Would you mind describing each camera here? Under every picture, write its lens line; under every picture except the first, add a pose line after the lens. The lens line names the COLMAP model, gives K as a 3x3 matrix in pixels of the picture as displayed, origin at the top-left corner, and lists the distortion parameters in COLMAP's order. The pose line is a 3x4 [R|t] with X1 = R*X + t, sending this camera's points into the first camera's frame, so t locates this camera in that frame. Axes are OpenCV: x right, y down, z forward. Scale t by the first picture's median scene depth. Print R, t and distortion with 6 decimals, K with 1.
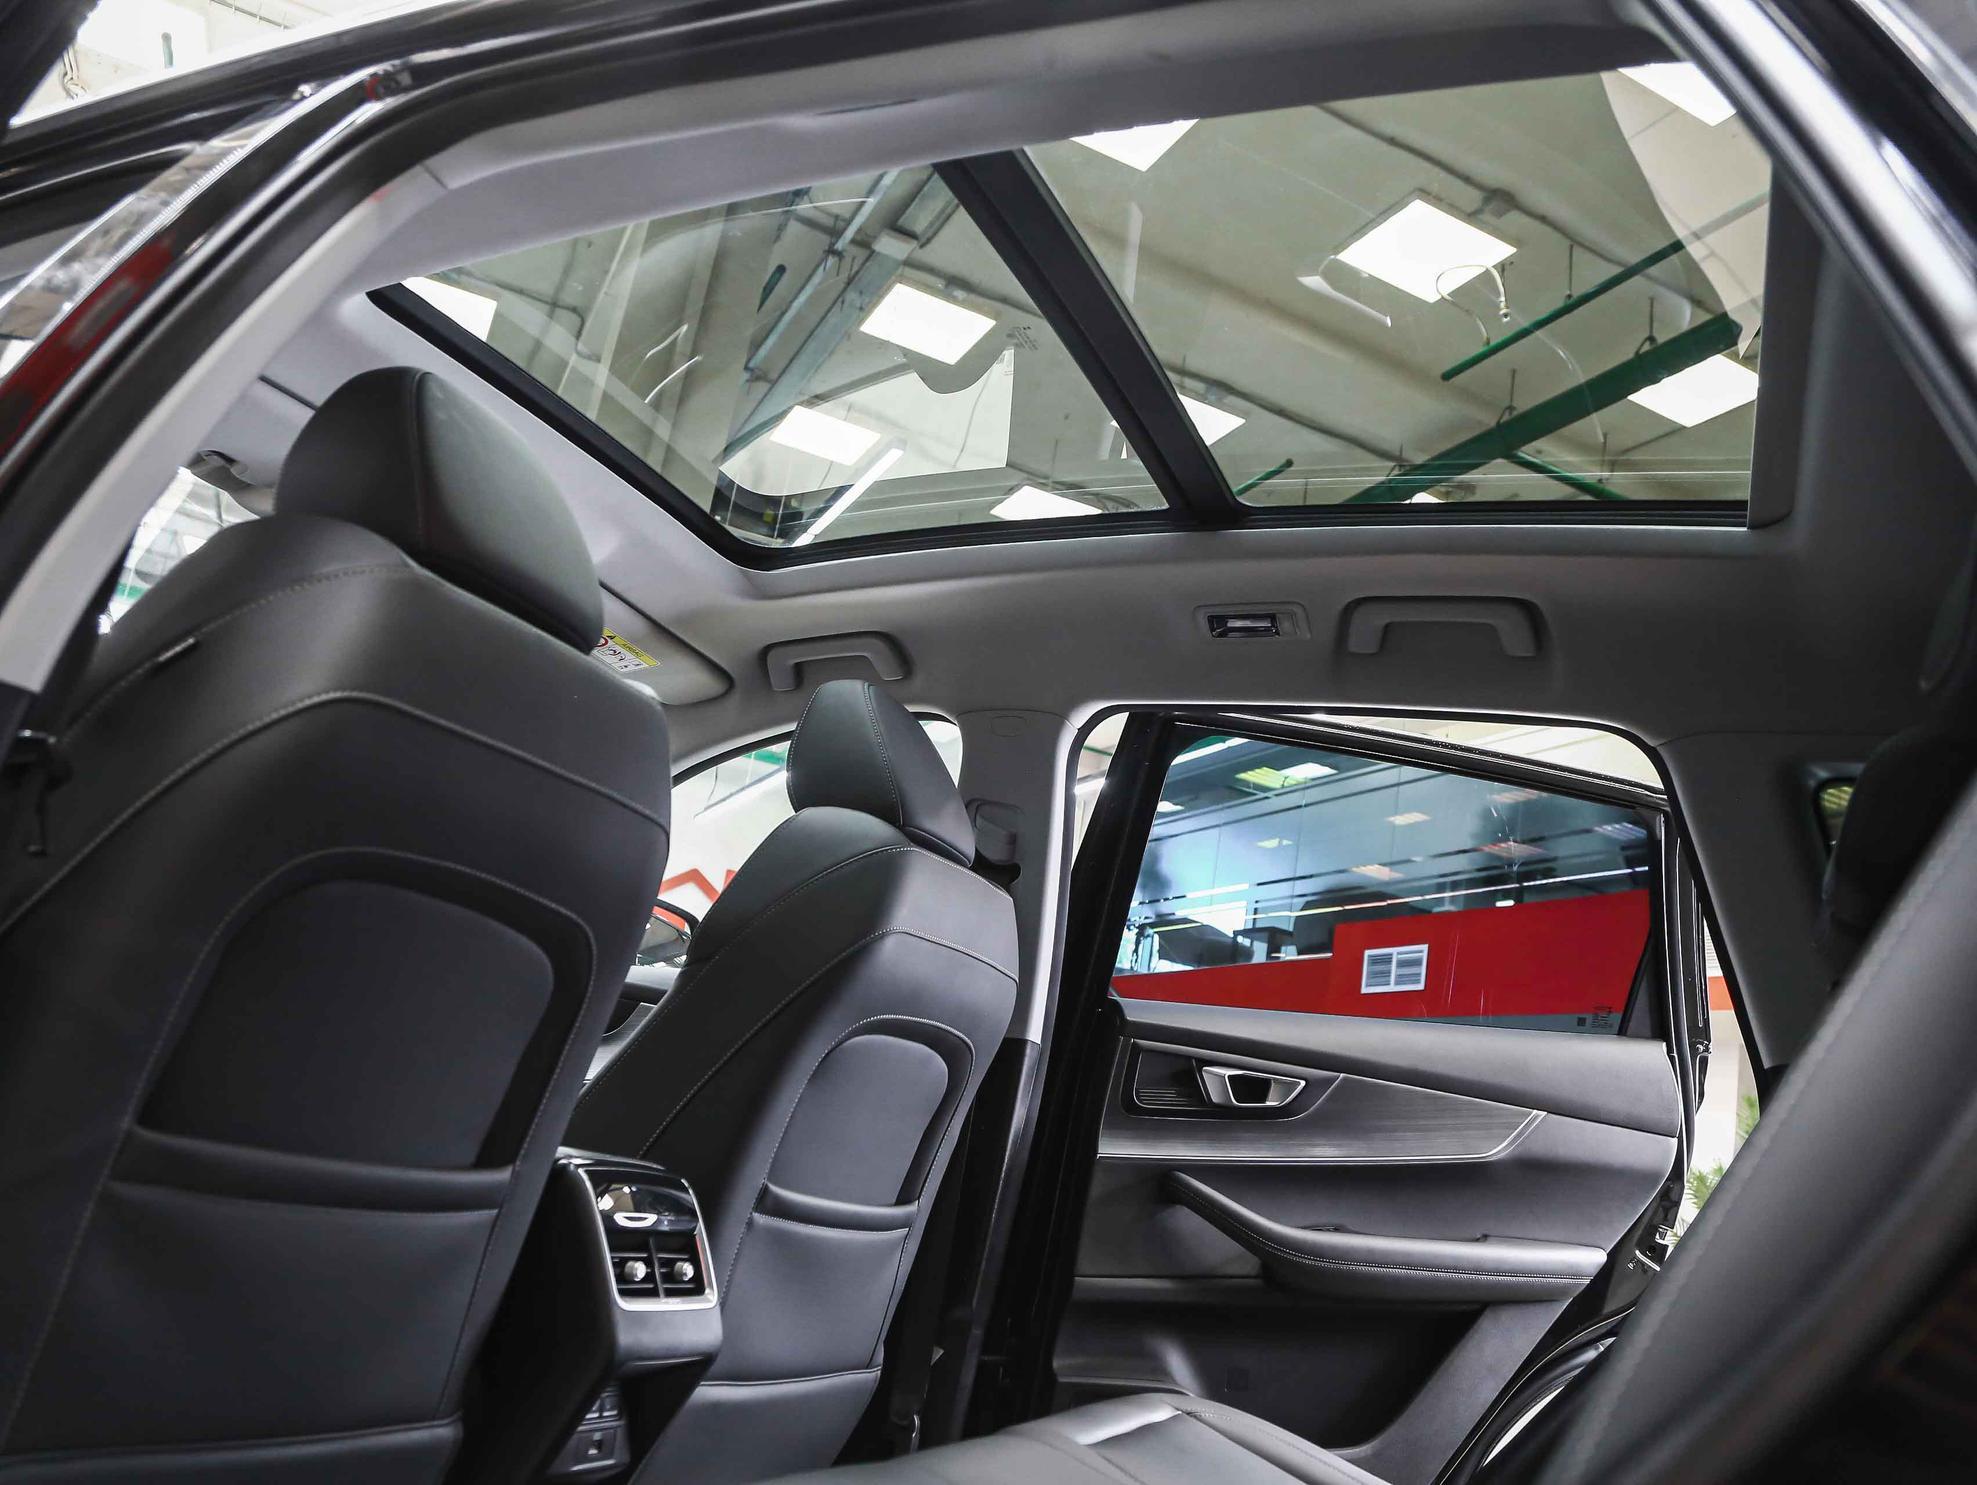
lens RADIAL K [[1502.0, 0, 978.6], [0, 1502.0, 782.4], [0, 0, 1]] dist [-0.098196, 0.005940]
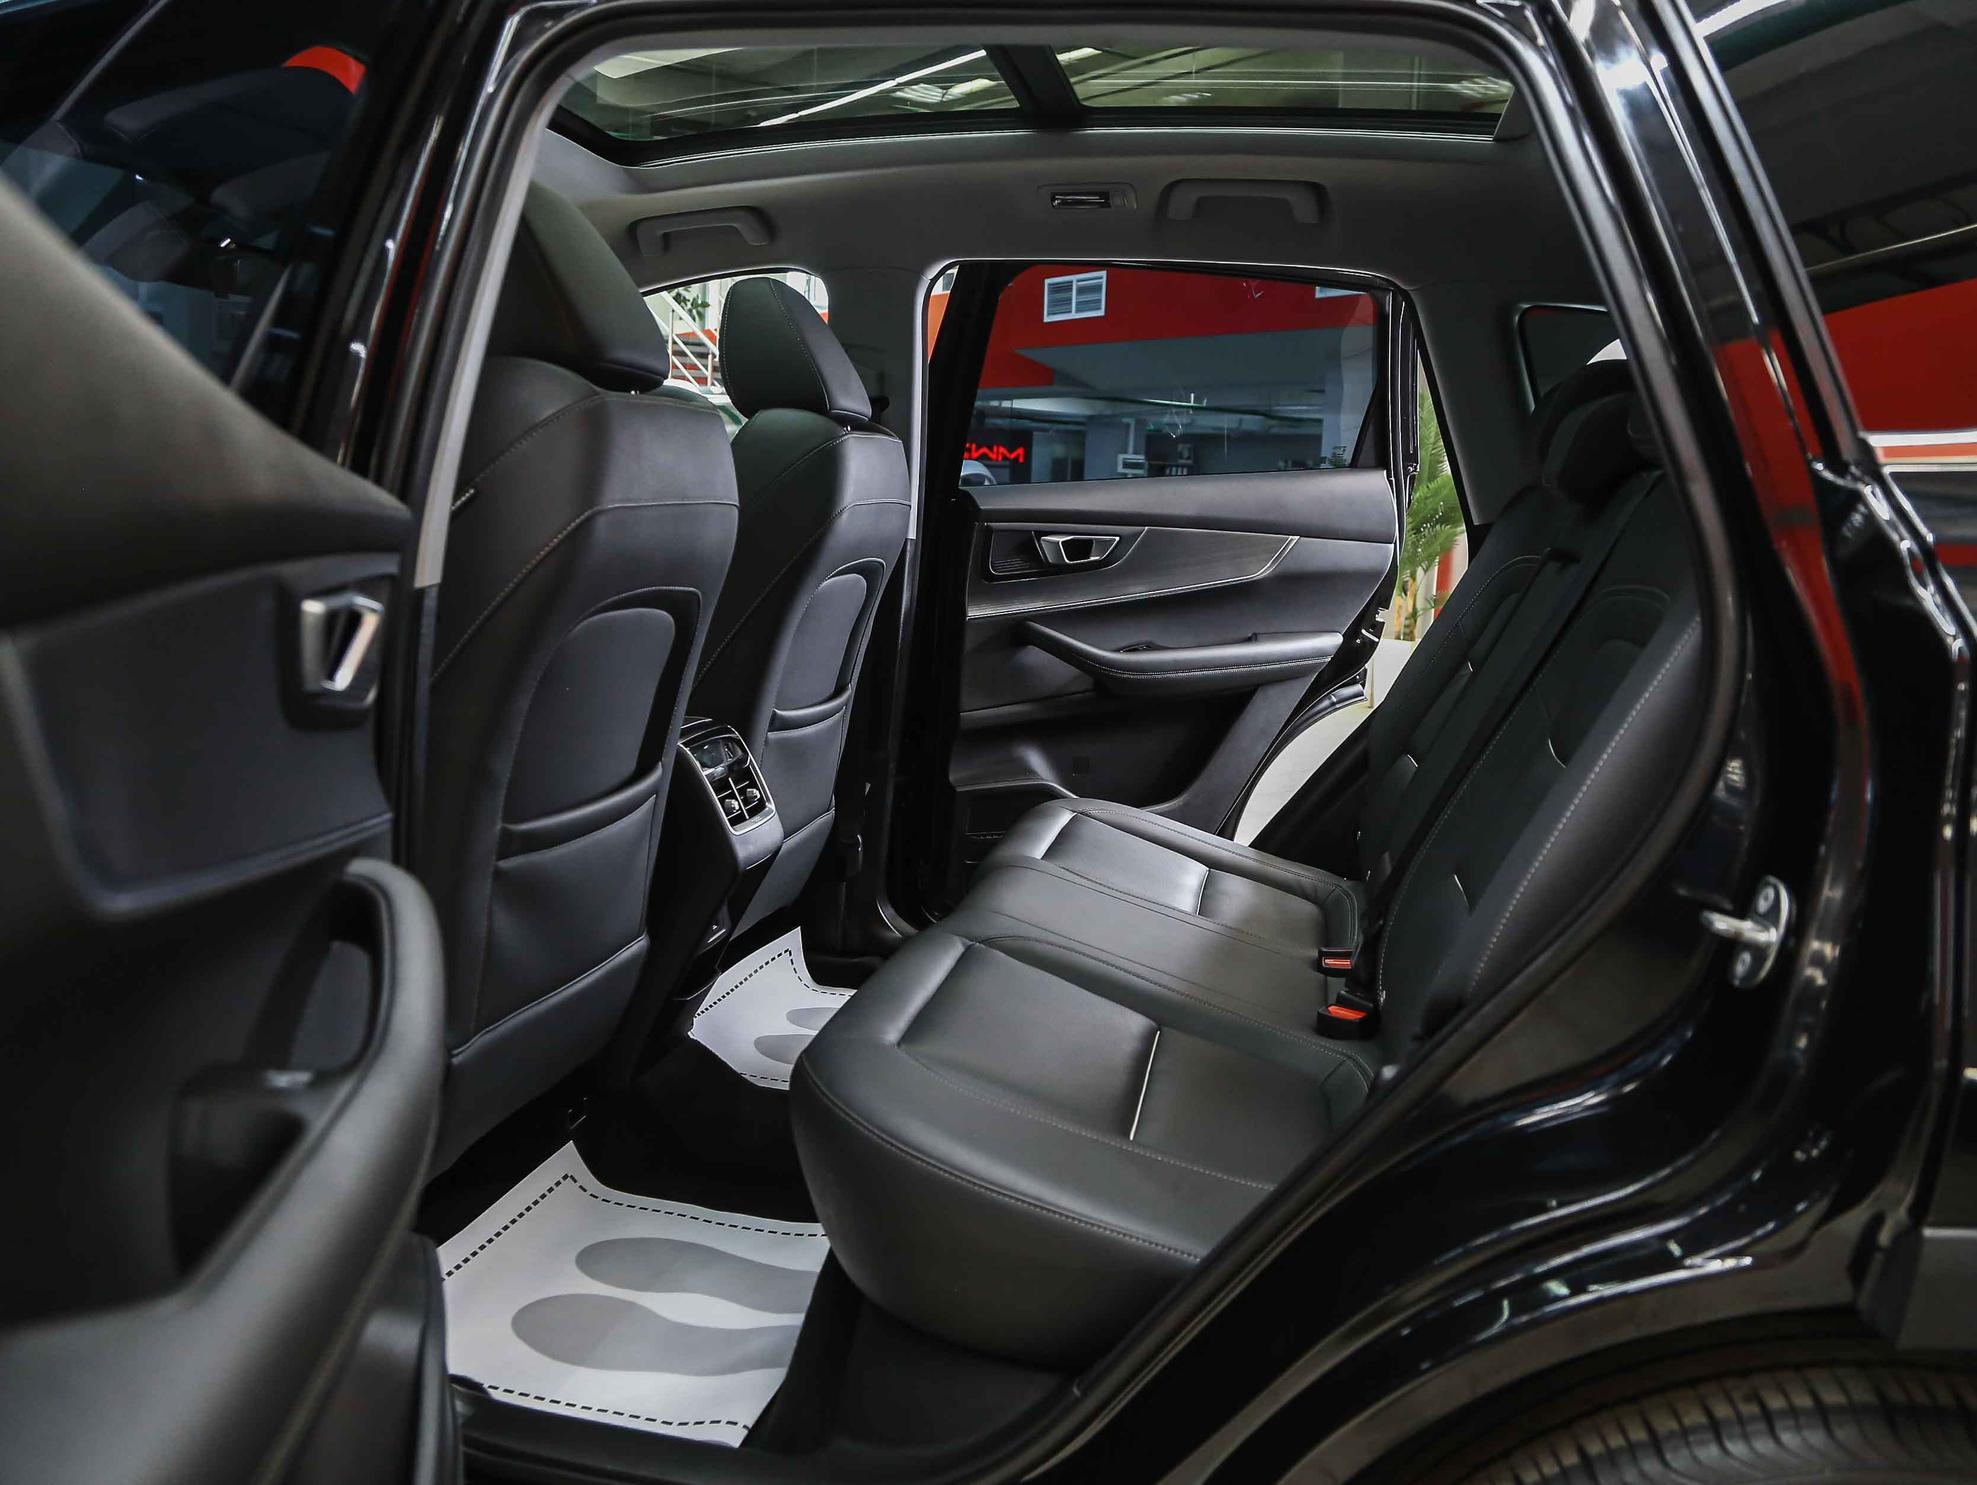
lens RADIAL K [[1502.0, 0, 978.6], [0, 1502.0, 782.4], [0, 0, 1]] dist [-0.098196, 0.005940]
pose [[0.970505, -0.160633, 0.179769, -0.158469], [0.067655, 0.897186, 0.436439, -0.176026], [-0.231393, -0.411404, 0.881592, -0.174582]]
